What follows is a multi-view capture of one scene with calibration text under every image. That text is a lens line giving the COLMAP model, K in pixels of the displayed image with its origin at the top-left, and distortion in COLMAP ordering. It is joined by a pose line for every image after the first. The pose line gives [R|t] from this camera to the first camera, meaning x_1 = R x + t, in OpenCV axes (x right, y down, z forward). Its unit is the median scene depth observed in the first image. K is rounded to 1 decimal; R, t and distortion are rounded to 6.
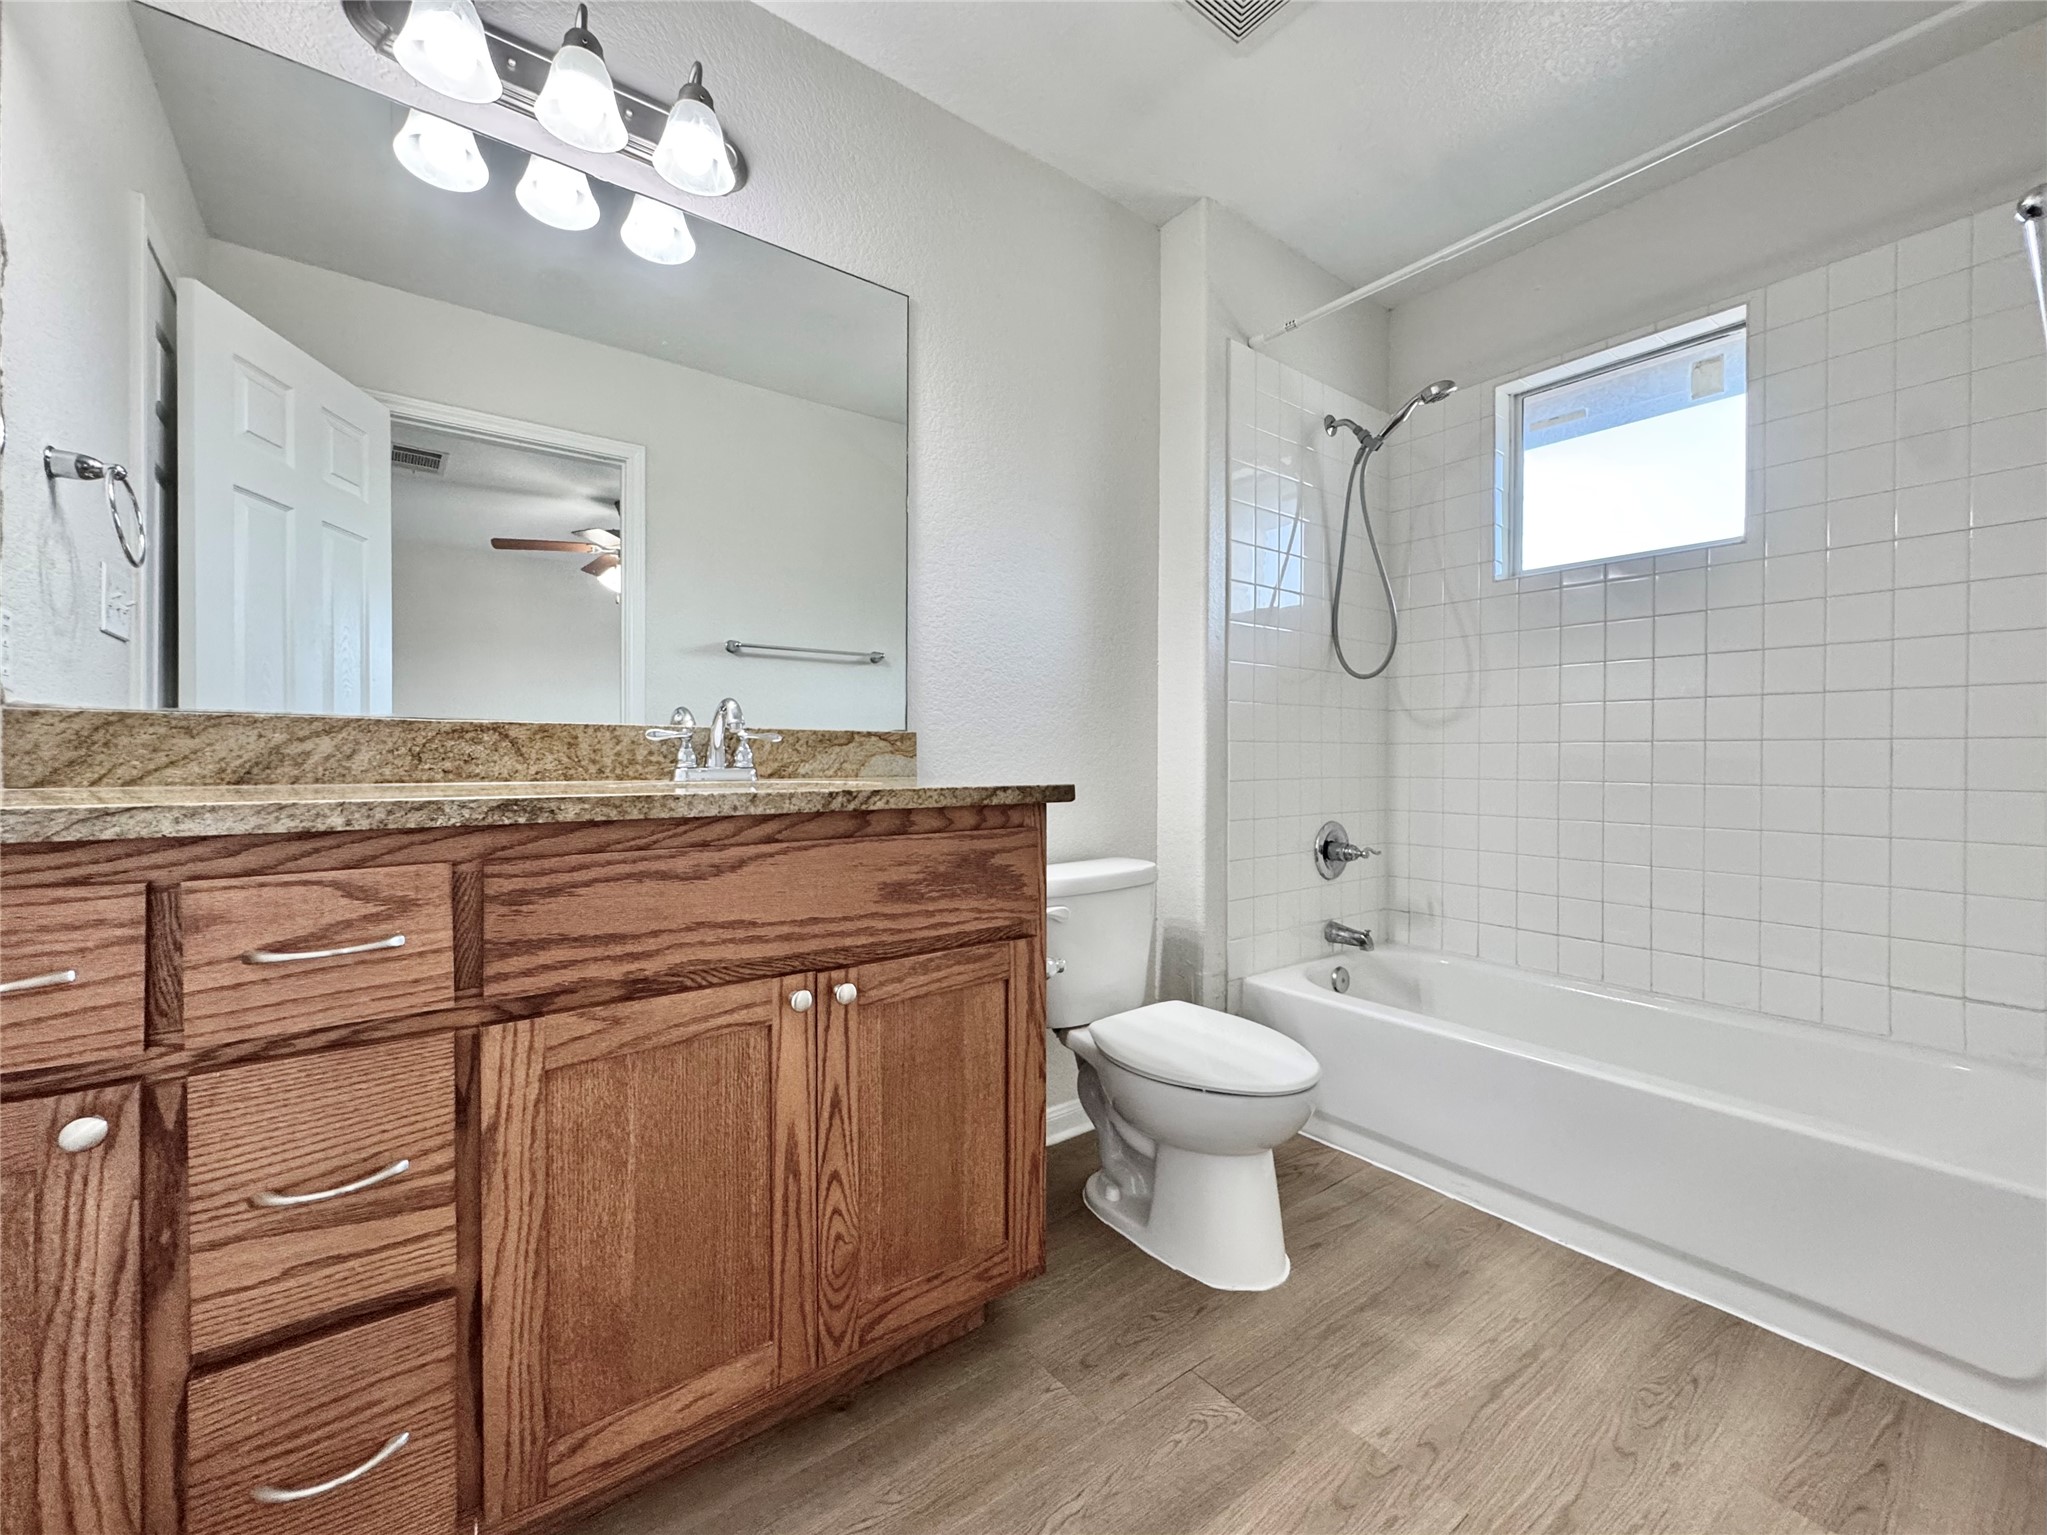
lens RADIAL K [[827.9, 0, 1023.5], [0, 827.9, 767.5], [0, 0, 1]] dist [0.002623, 0.000120]
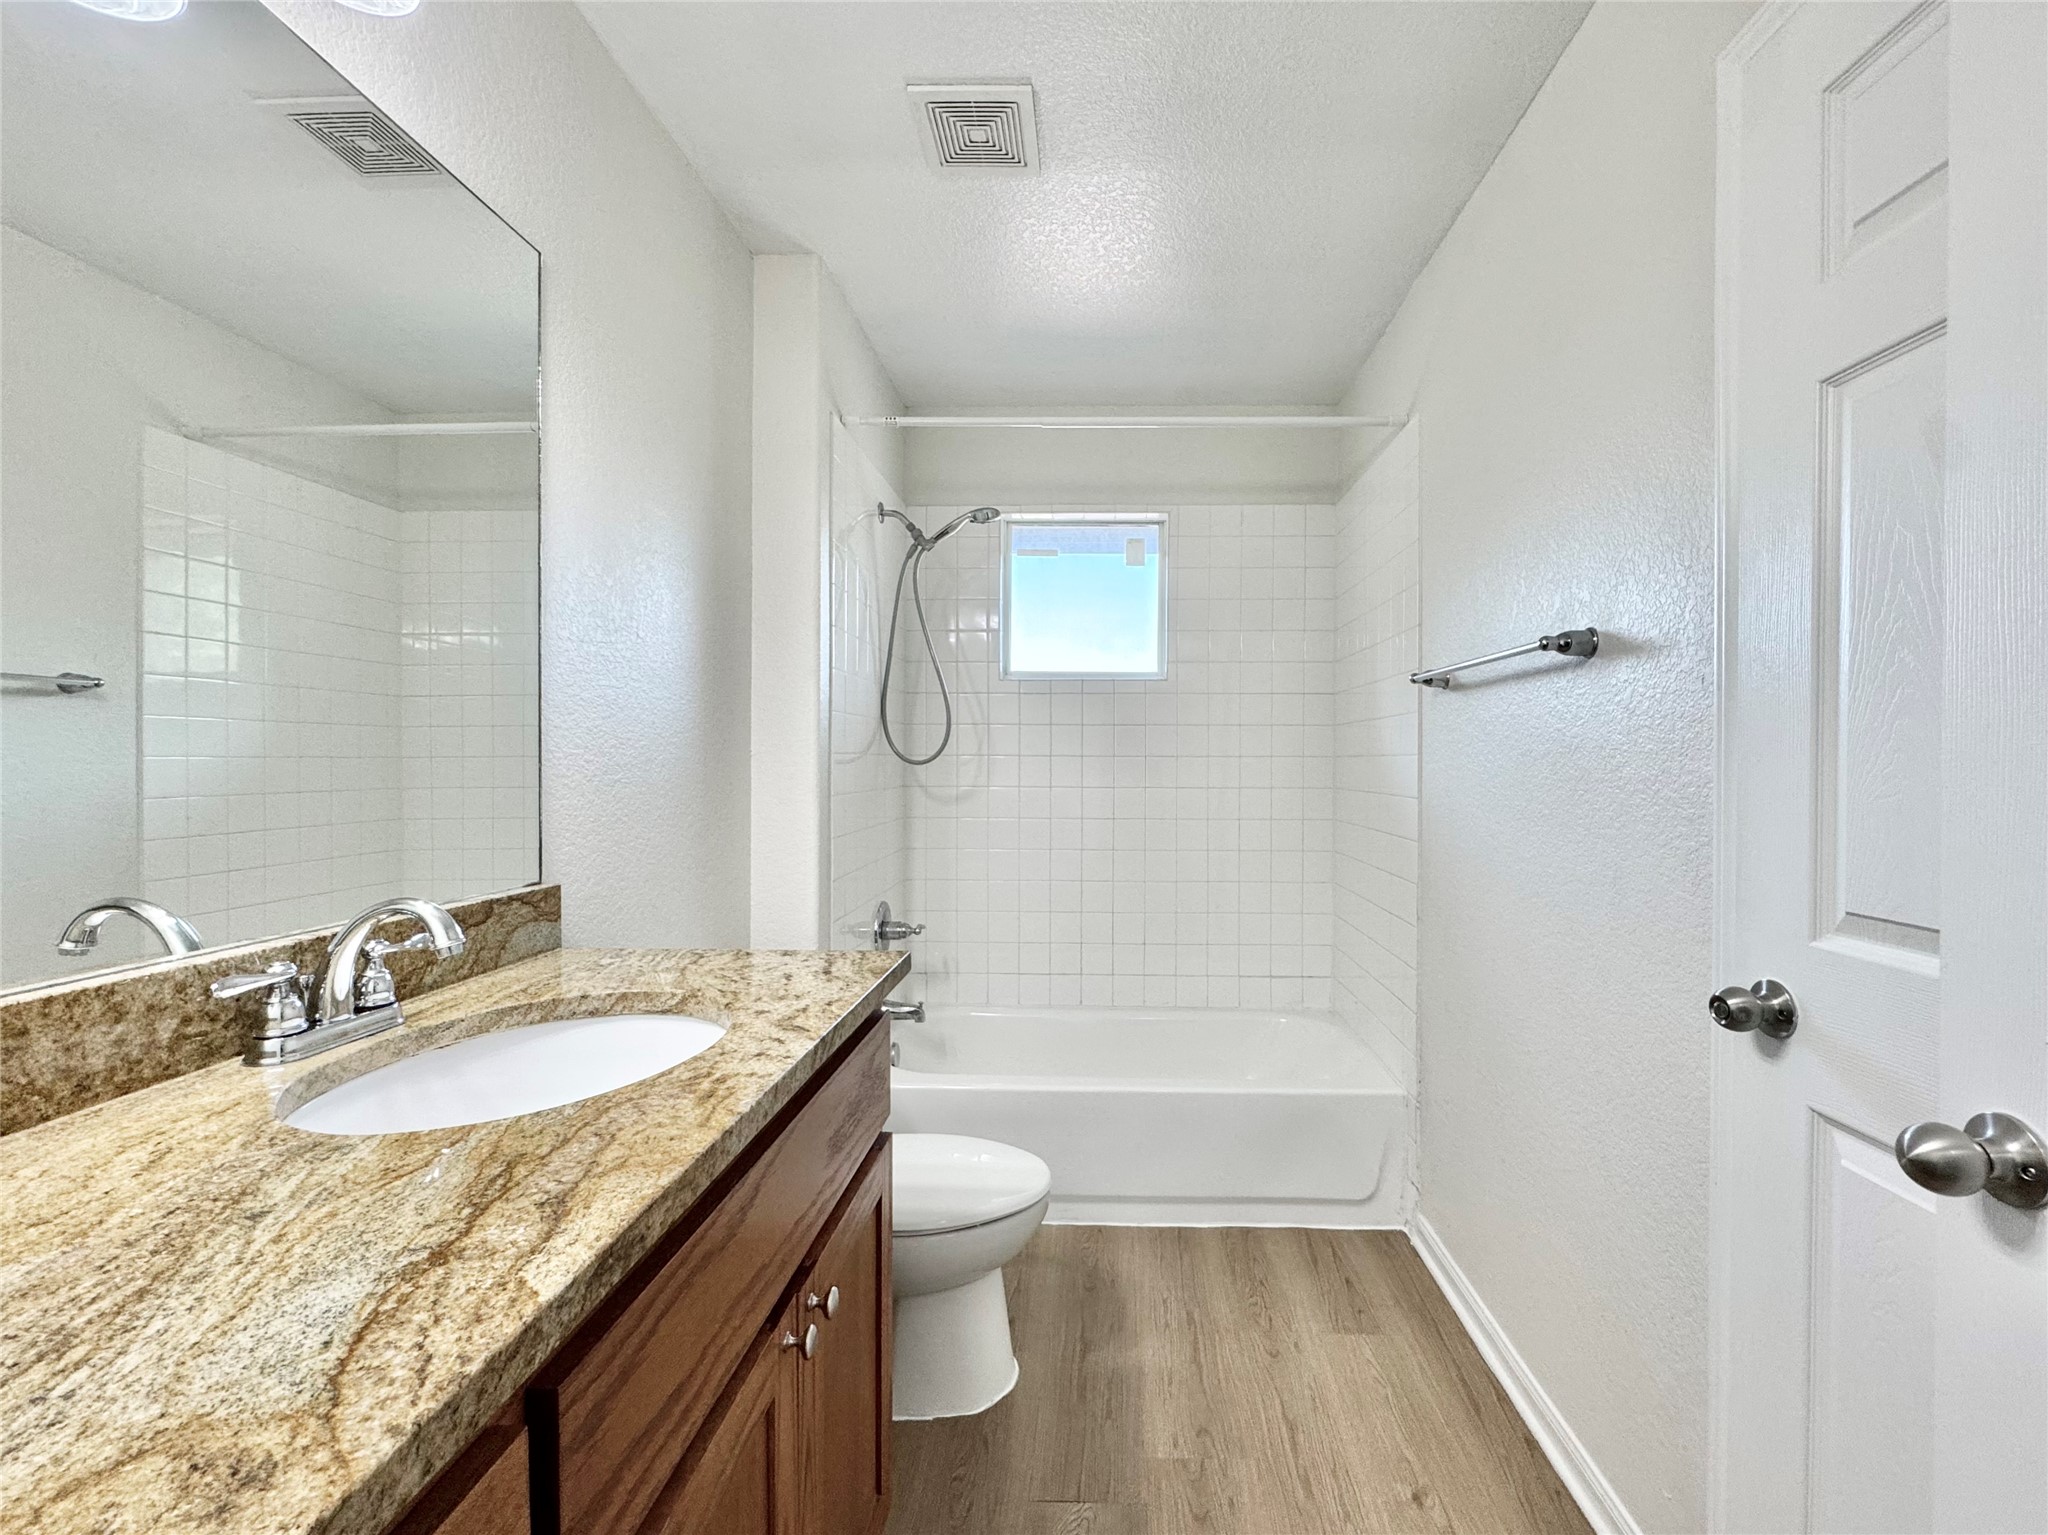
lens RADIAL K [[897.2, 0, 1024.0], [0, 897.2, 767.5], [0, 0, 1]] dist [0.009176, -0.000661]
pose [[0.632193, -0.022025, 0.774498, -0.457622], [0.012581, 0.999756, 0.018161, -0.146279], [-0.774709, -0.001738, 0.632316, 0.207944]]
